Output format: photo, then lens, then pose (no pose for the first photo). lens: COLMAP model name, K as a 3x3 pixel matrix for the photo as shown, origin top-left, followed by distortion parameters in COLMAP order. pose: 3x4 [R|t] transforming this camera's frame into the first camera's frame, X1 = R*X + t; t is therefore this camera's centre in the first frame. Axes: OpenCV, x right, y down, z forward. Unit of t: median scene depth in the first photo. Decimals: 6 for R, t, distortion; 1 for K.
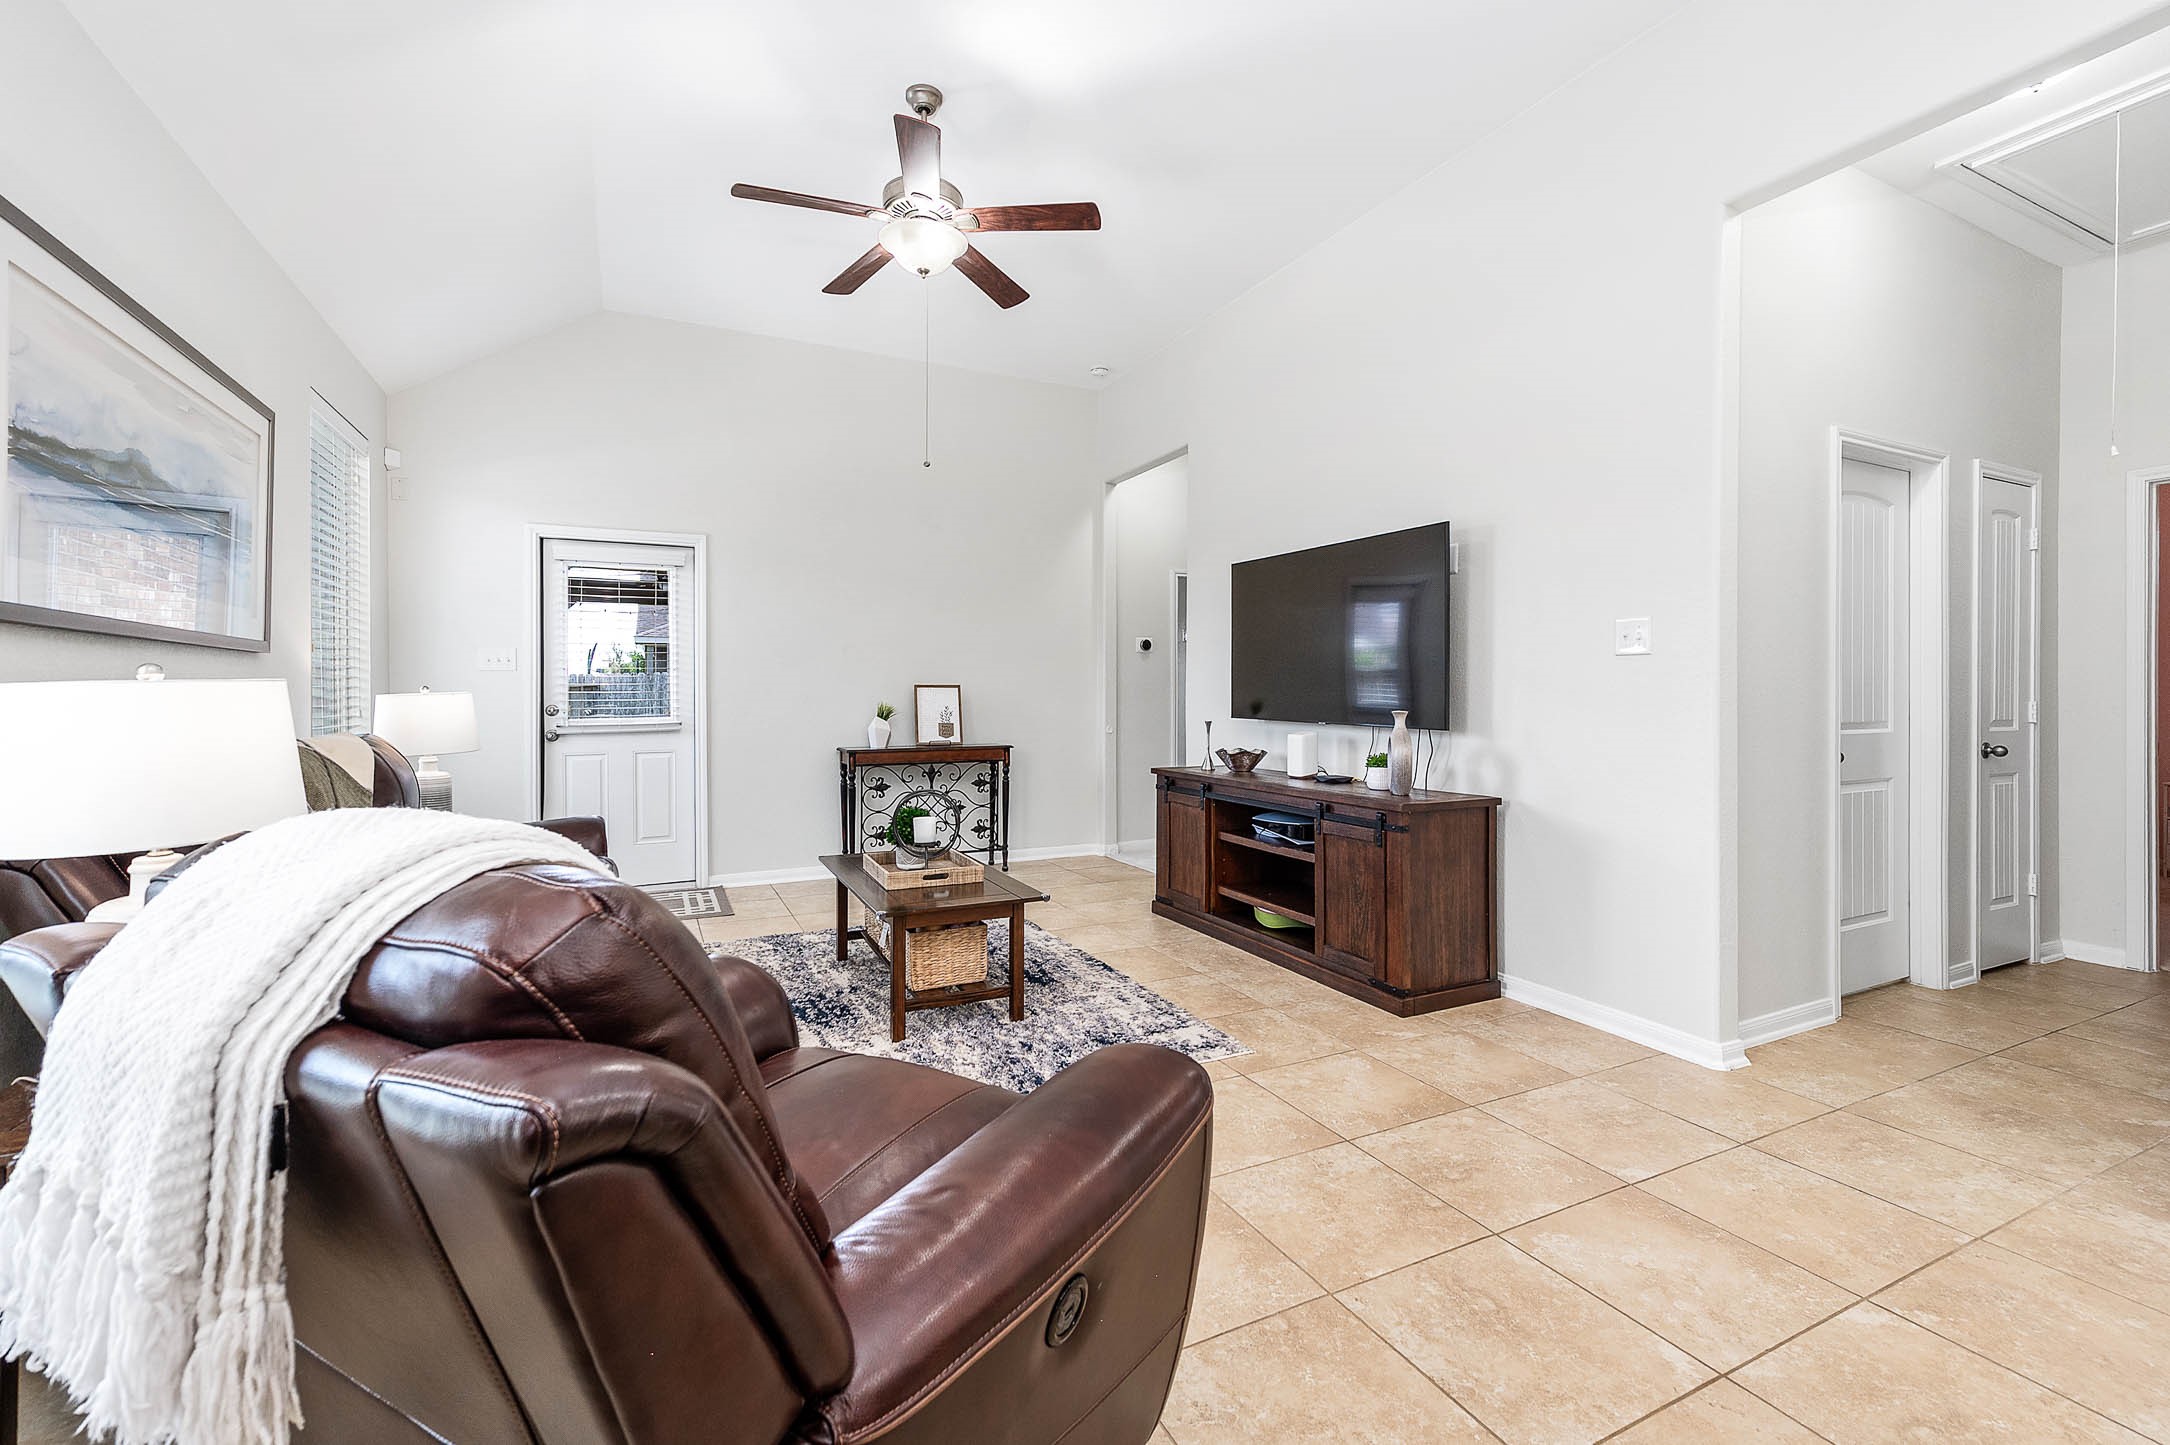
lens RADIAL K [[908.2, 0, 1092.8], [0, 908.2, 699.3], [0, 0, 1]] dist [0.004023, -0.000051]
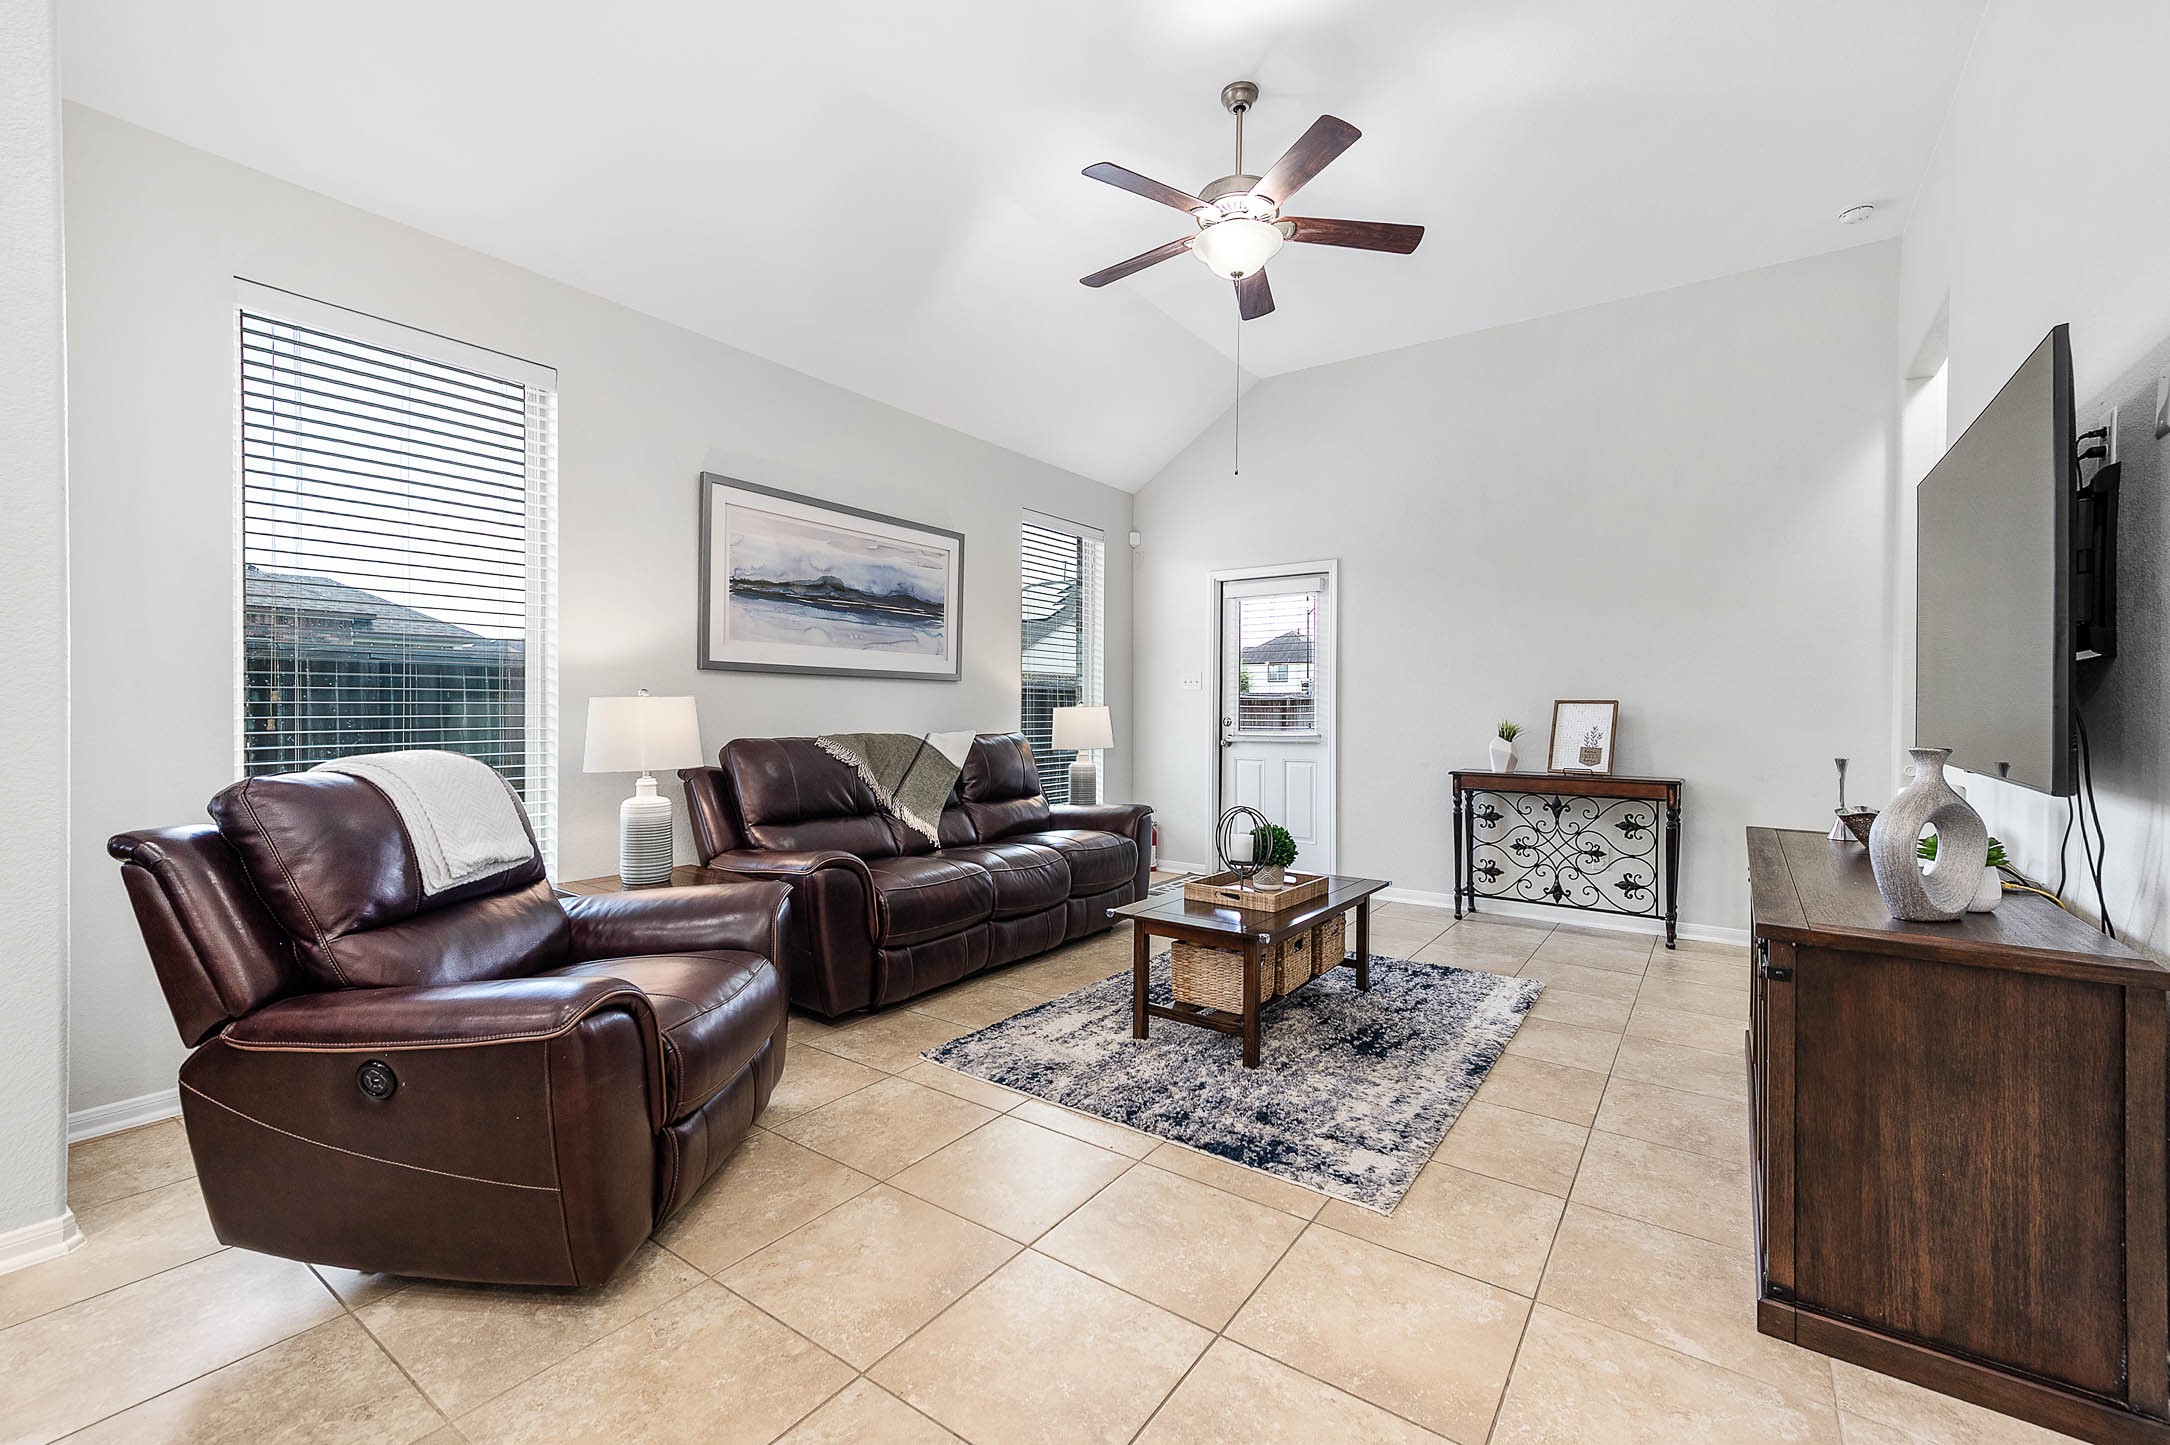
lens RADIAL K [[908.2, 0, 1093.1], [0, 908.2, 716.1], [0, 0, 1]] dist [0.004023, -0.000051]
pose [[0.474599, 0.011472, -0.880127, 0.551785], [-0.013243, 0.999895, 0.005892, -0.000786], [0.880102, 0.008859, 0.474701, 0.369080]]
